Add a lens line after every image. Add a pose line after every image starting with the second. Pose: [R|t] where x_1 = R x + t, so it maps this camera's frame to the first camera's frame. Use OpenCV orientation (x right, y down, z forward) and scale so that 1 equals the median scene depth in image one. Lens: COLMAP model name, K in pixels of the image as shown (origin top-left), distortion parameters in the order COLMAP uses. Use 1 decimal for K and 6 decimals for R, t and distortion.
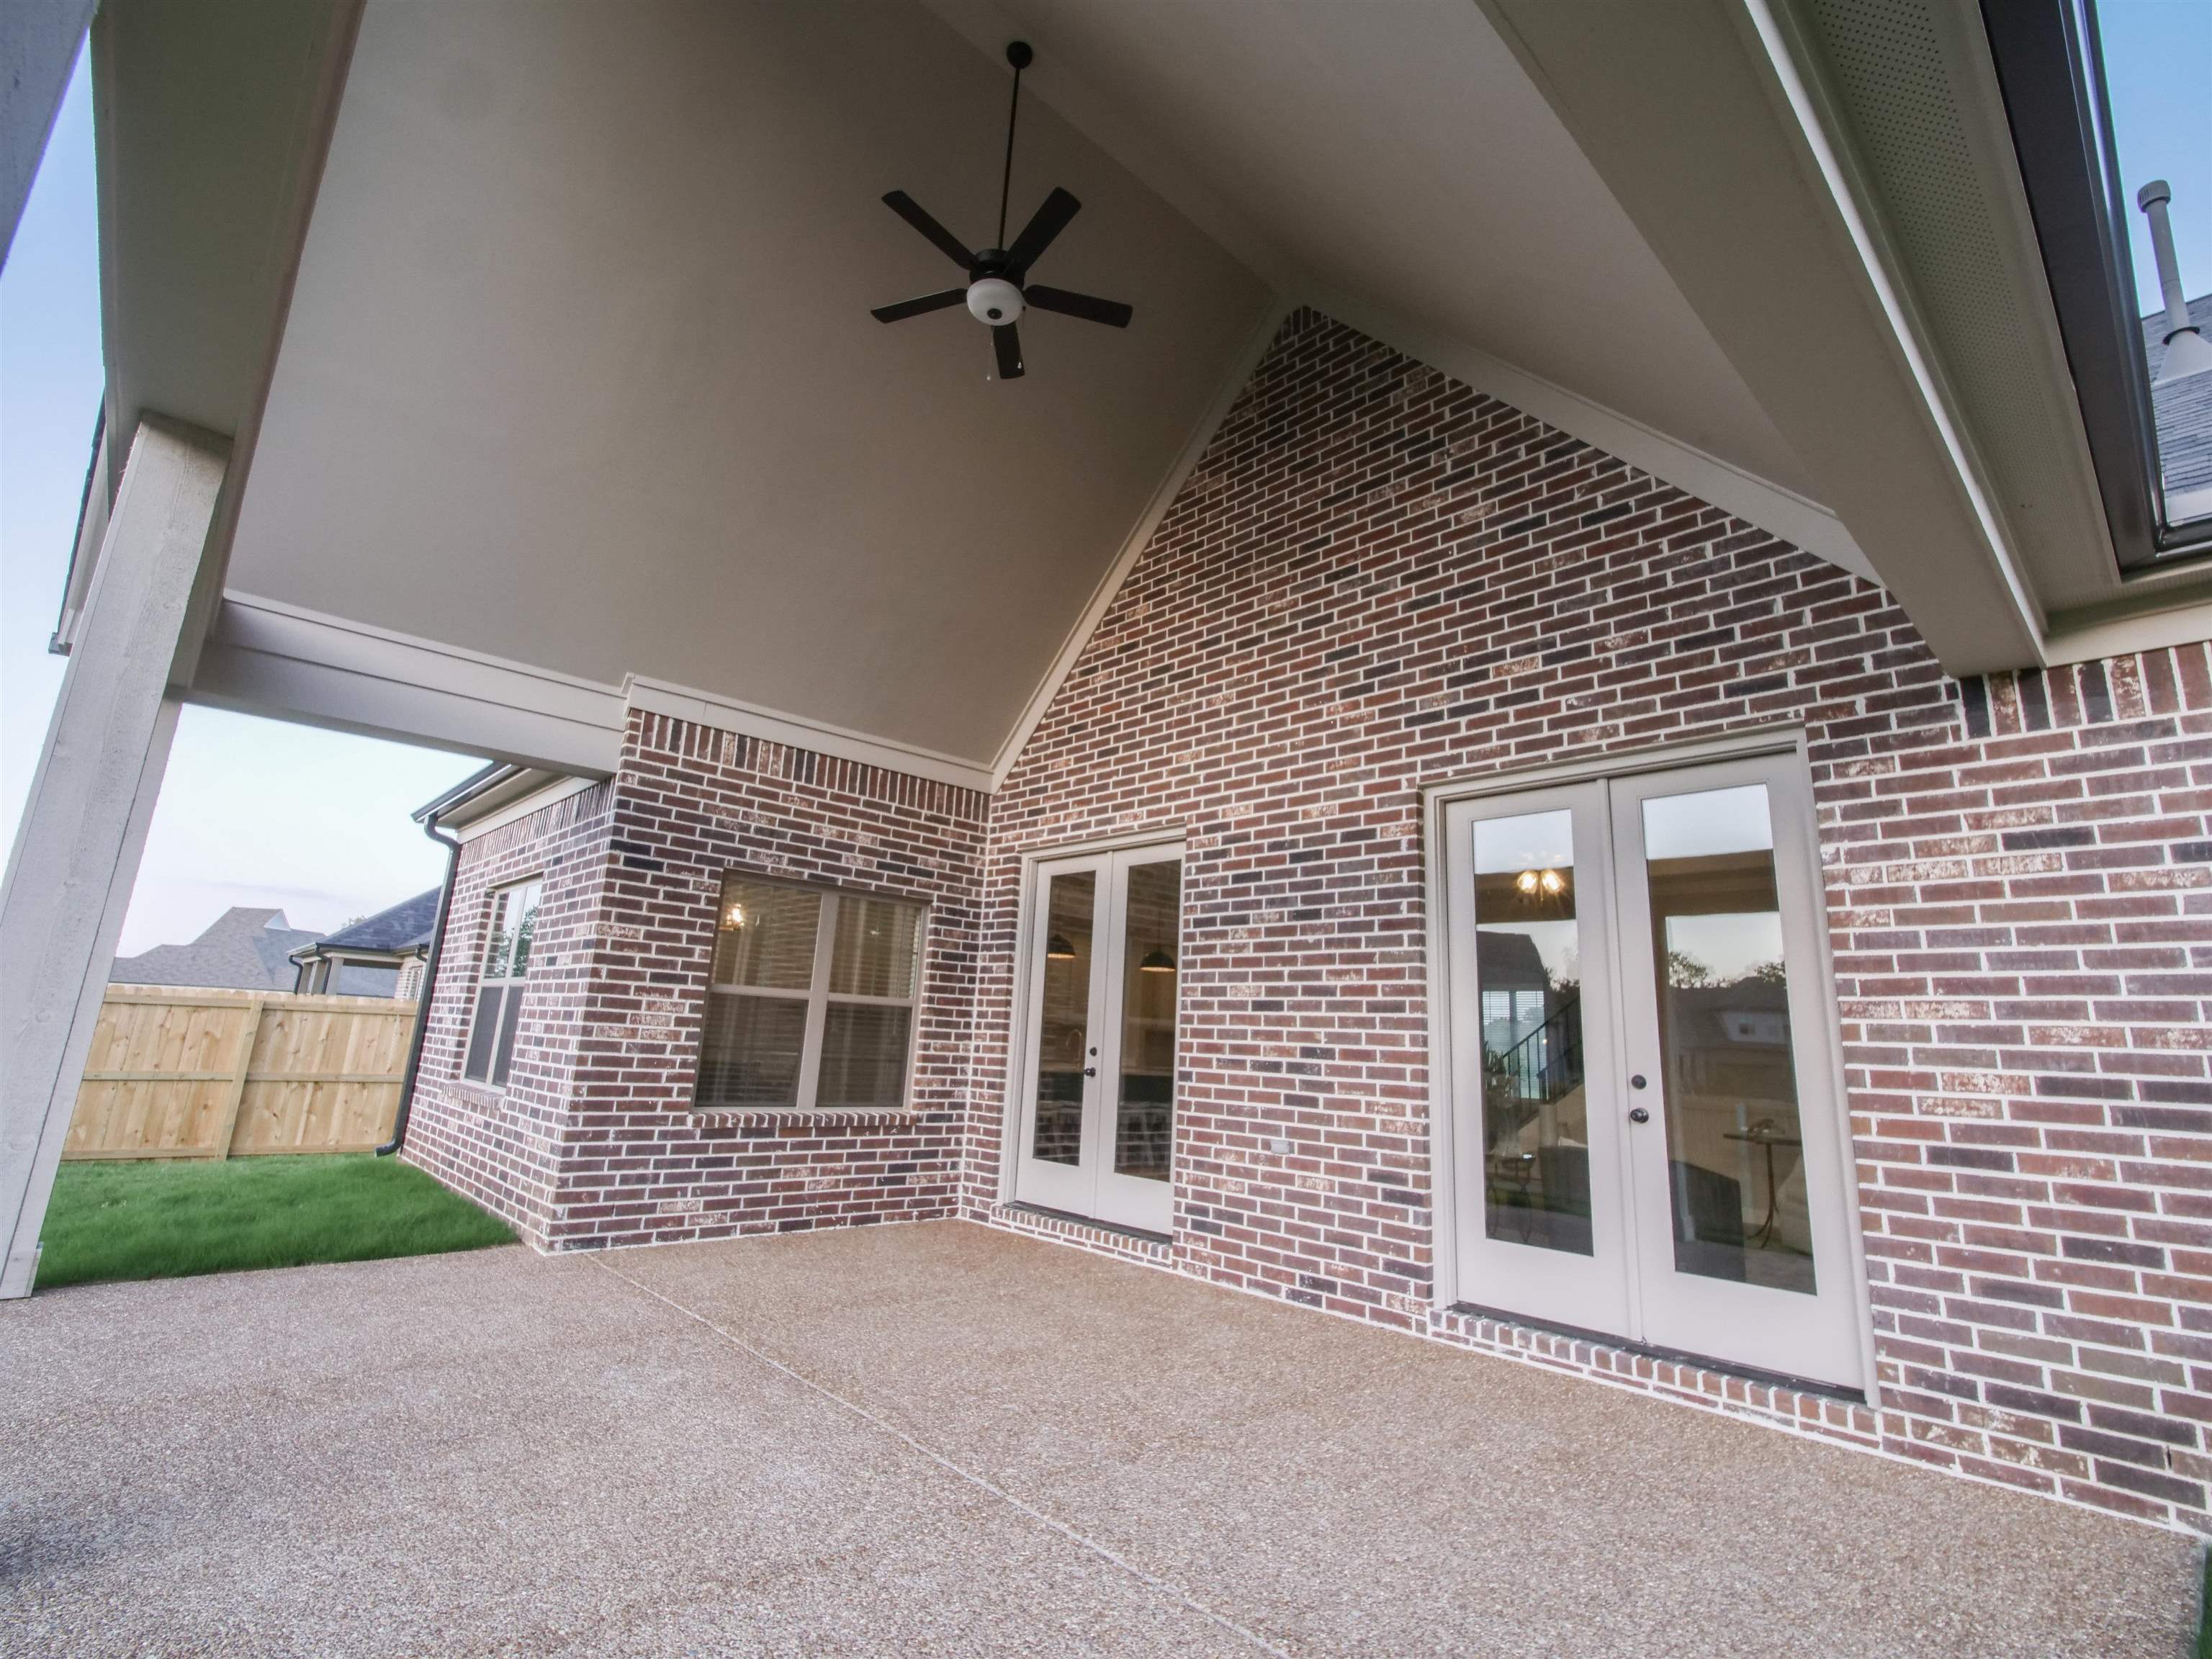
lens RADIAL K [[1042.5, 0, 1111.6], [0, 1042.5, 805.4], [0, 0, 1]] dist [-0.003867, -0.001008]
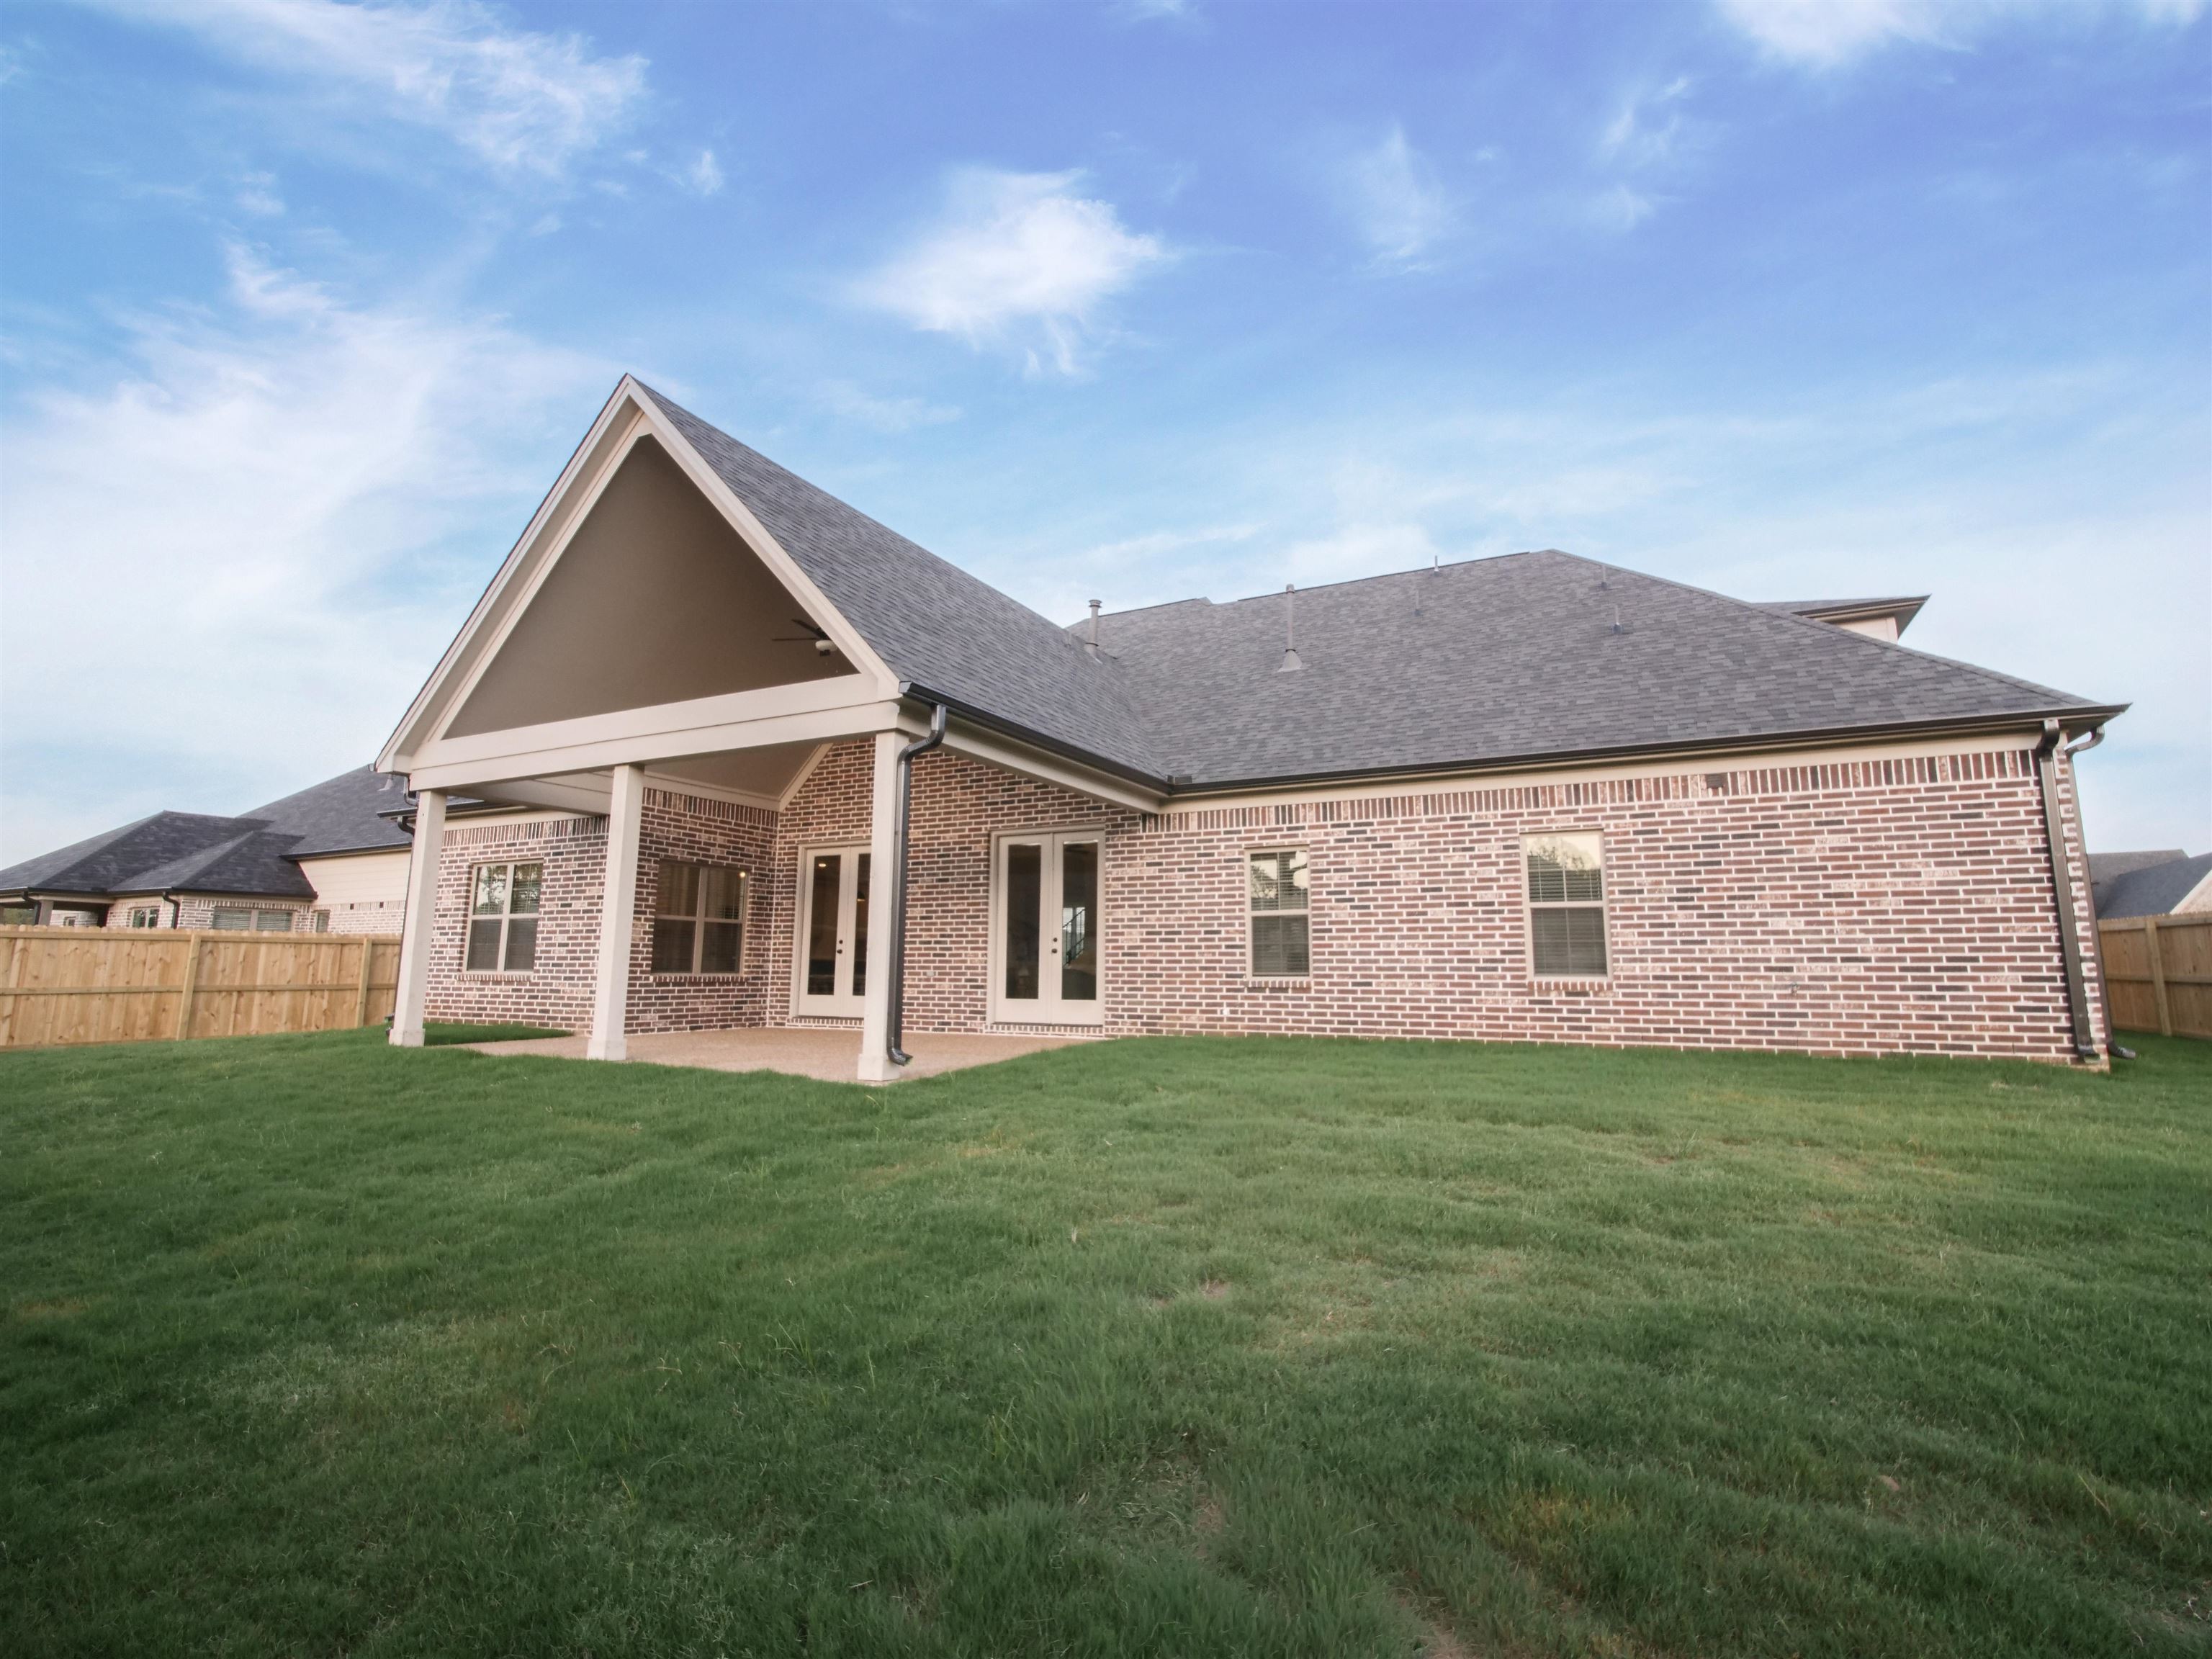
lens RADIAL K [[1042.5, 0, 1111.6], [0, 1042.5, 805.4], [0, 0, 1]] dist [-0.003867, -0.001008]
pose [[0.939713, 0.010669, 0.341798, -0.226710], [-0.037160, 0.996780, 0.071048, -0.209793], [-0.339939, -0.079466, 0.937084, -1.143635]]
